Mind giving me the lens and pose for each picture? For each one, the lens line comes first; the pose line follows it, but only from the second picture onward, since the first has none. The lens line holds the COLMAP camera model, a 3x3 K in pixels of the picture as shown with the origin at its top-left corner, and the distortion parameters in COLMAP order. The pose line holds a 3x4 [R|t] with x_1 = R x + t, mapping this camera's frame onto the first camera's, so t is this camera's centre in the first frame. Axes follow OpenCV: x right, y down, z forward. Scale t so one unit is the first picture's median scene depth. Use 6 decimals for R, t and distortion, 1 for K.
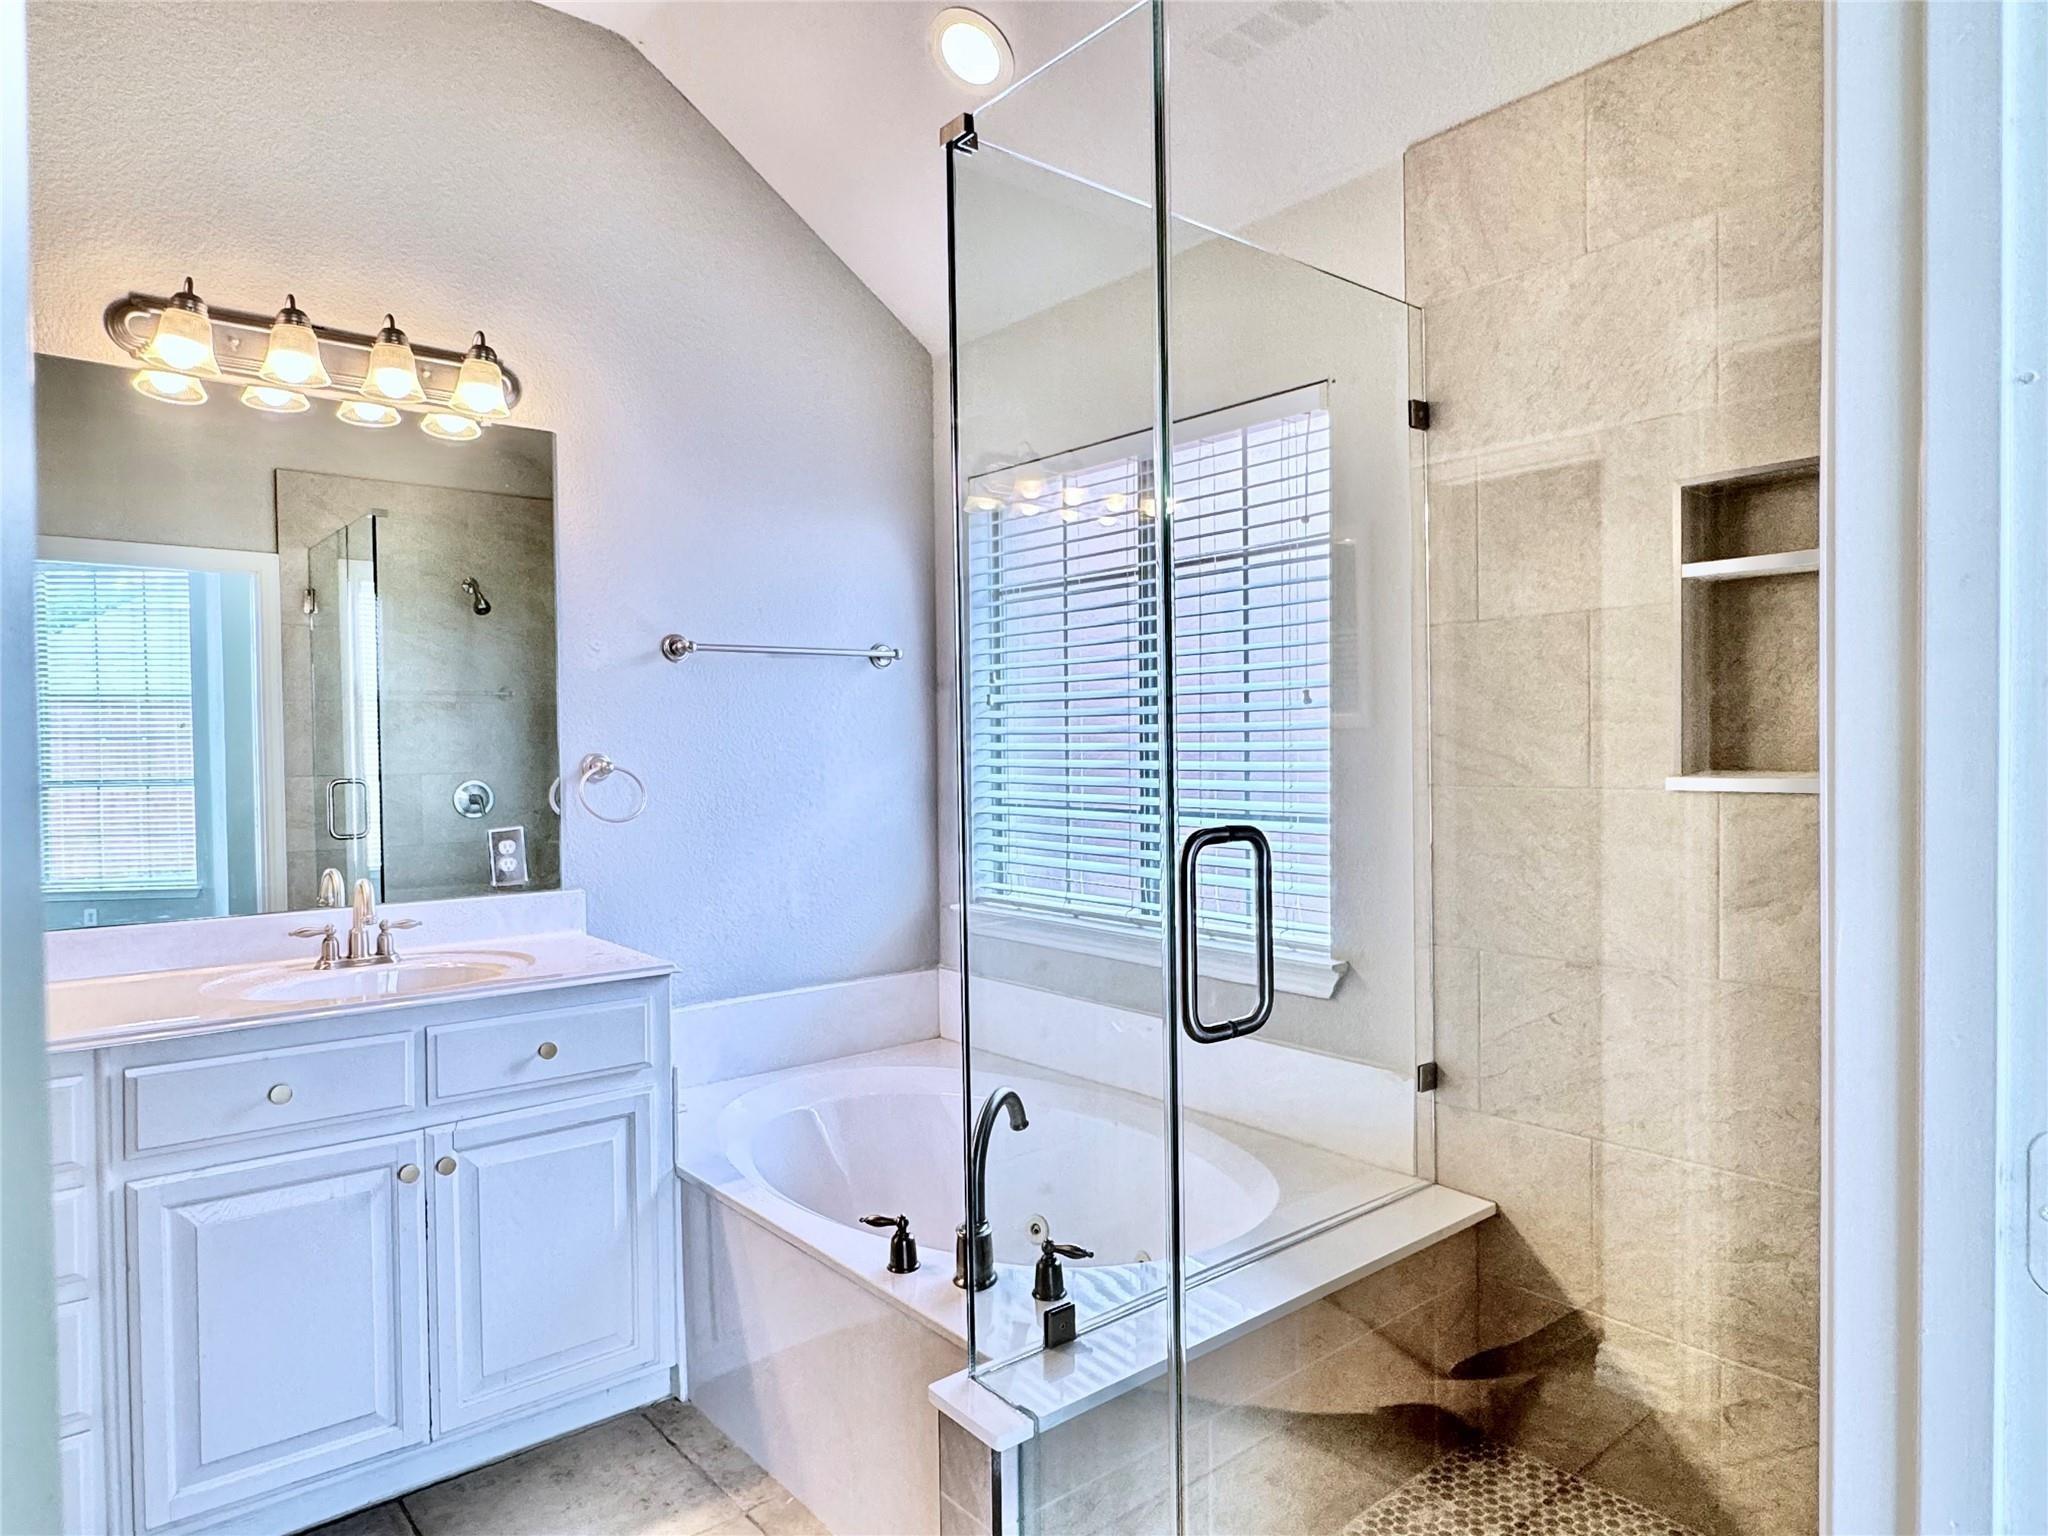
lens RADIAL K [[1256.4, 0, 1022.8], [0, 1256.4, 764.4], [0, 0, 1]] dist [-0.007081, 0.000370]
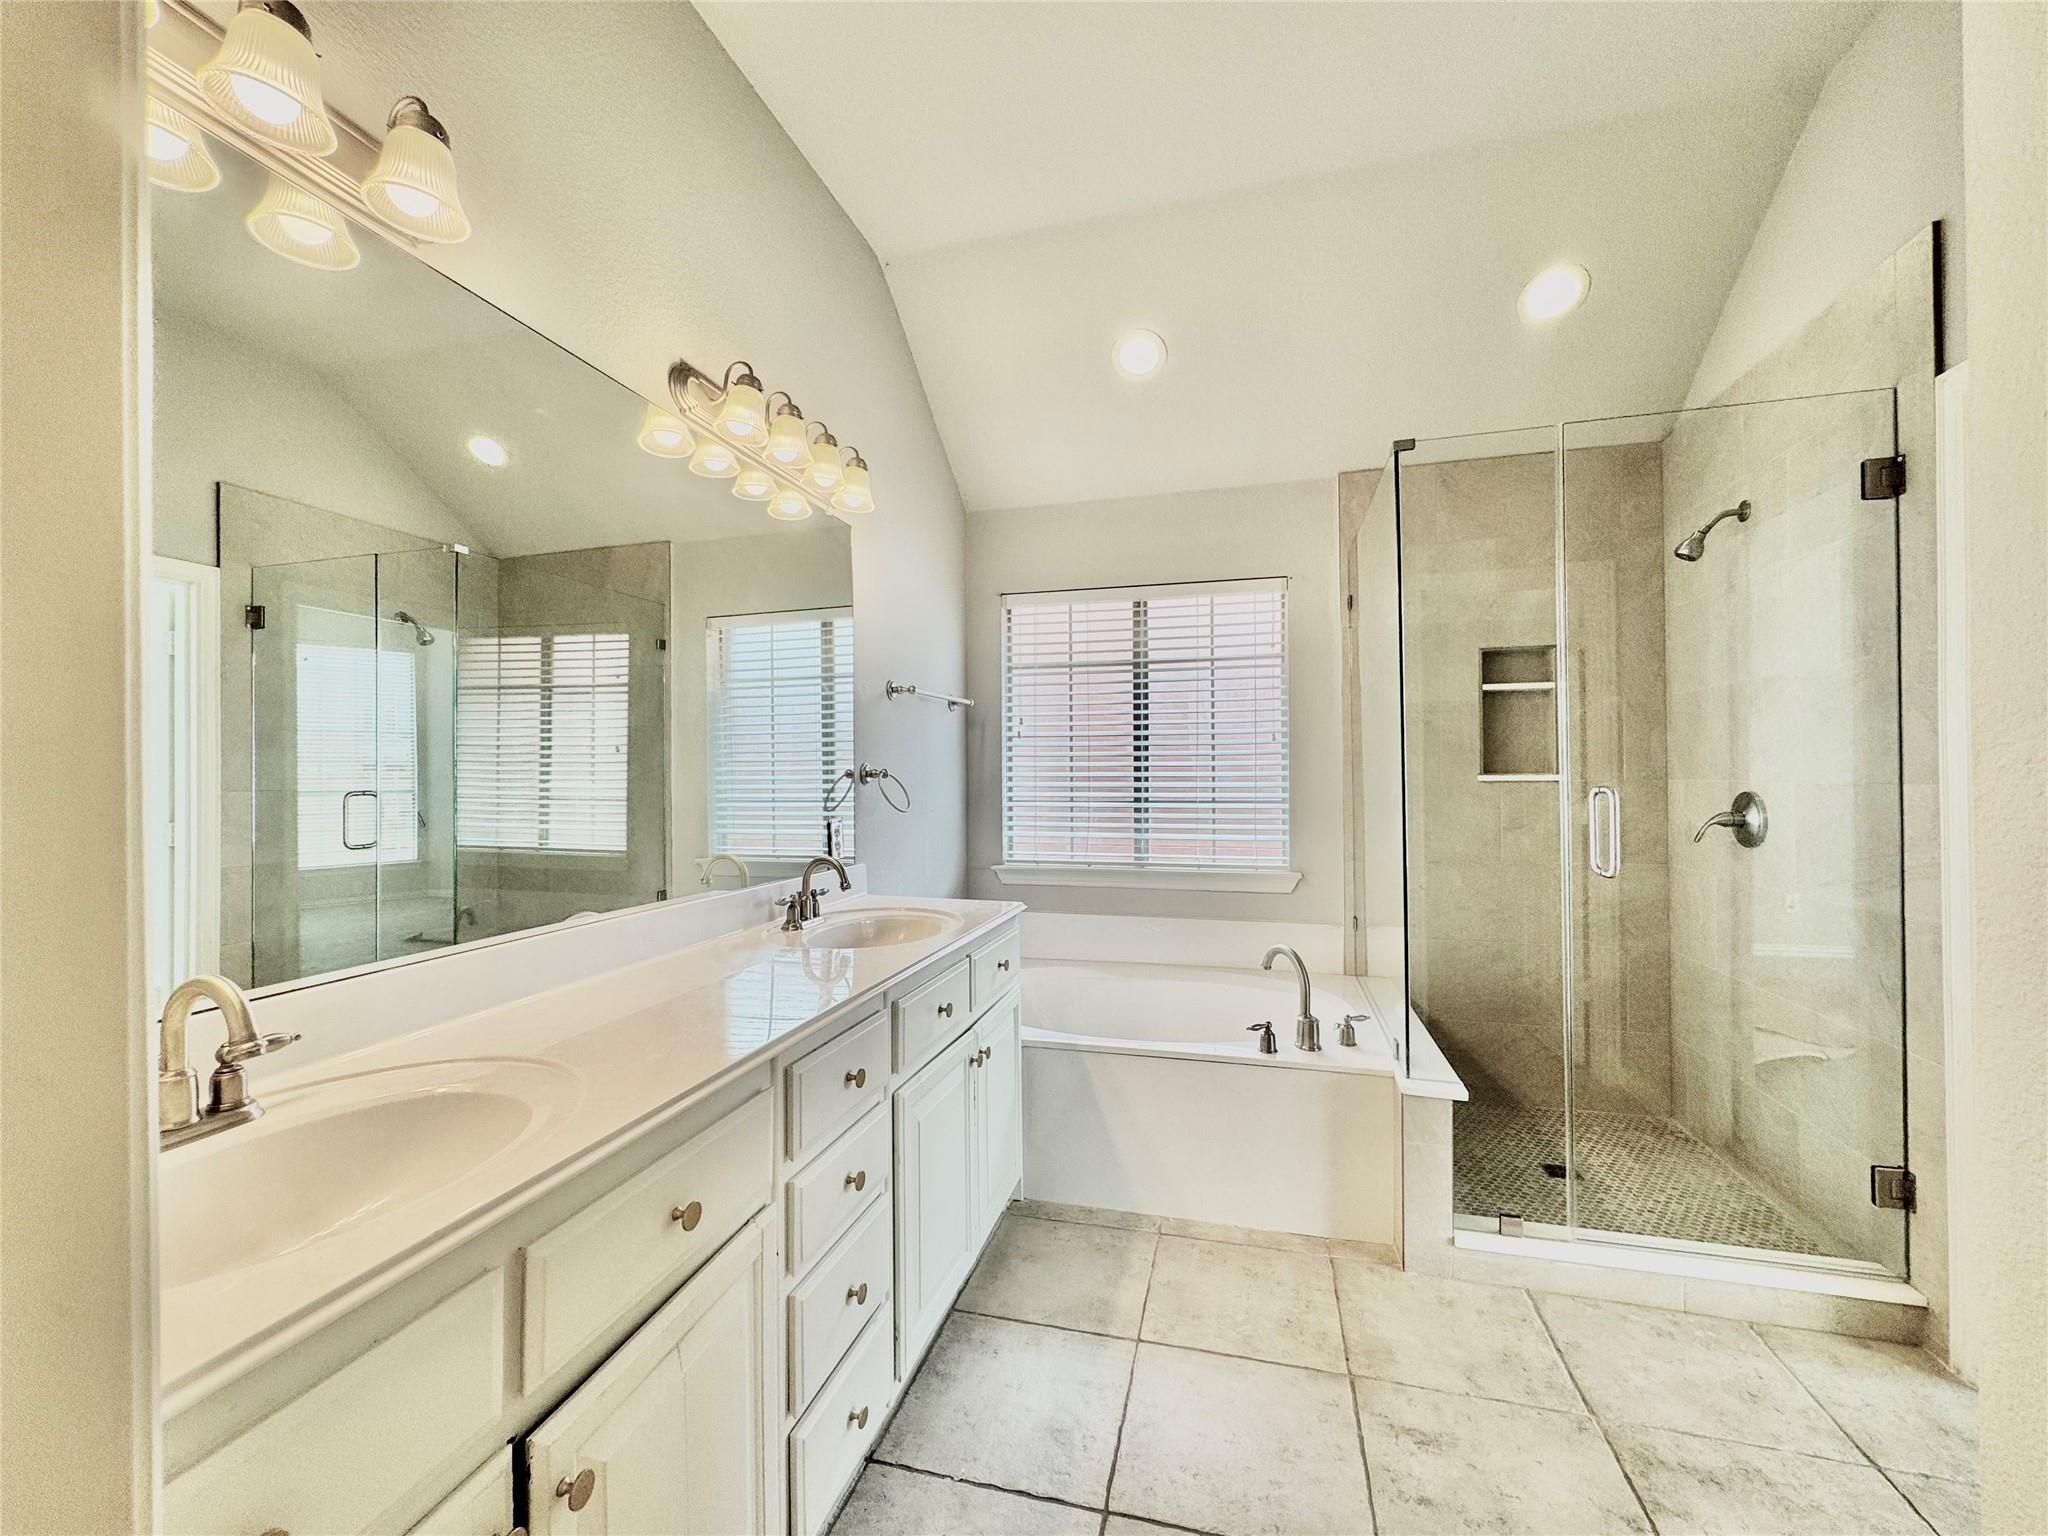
lens RADIAL K [[822.6, 0, 1026.9], [0, 822.6, 770.5], [0, 0, 1]] dist [-0.000130, -0.000012]
pose [[0.815708, 0.004444, 0.578447, -1.003163], [0.007770, 0.999796, -0.018639, 0.021708], [-0.578411, 0.019699, 0.815507, 0.225327]]
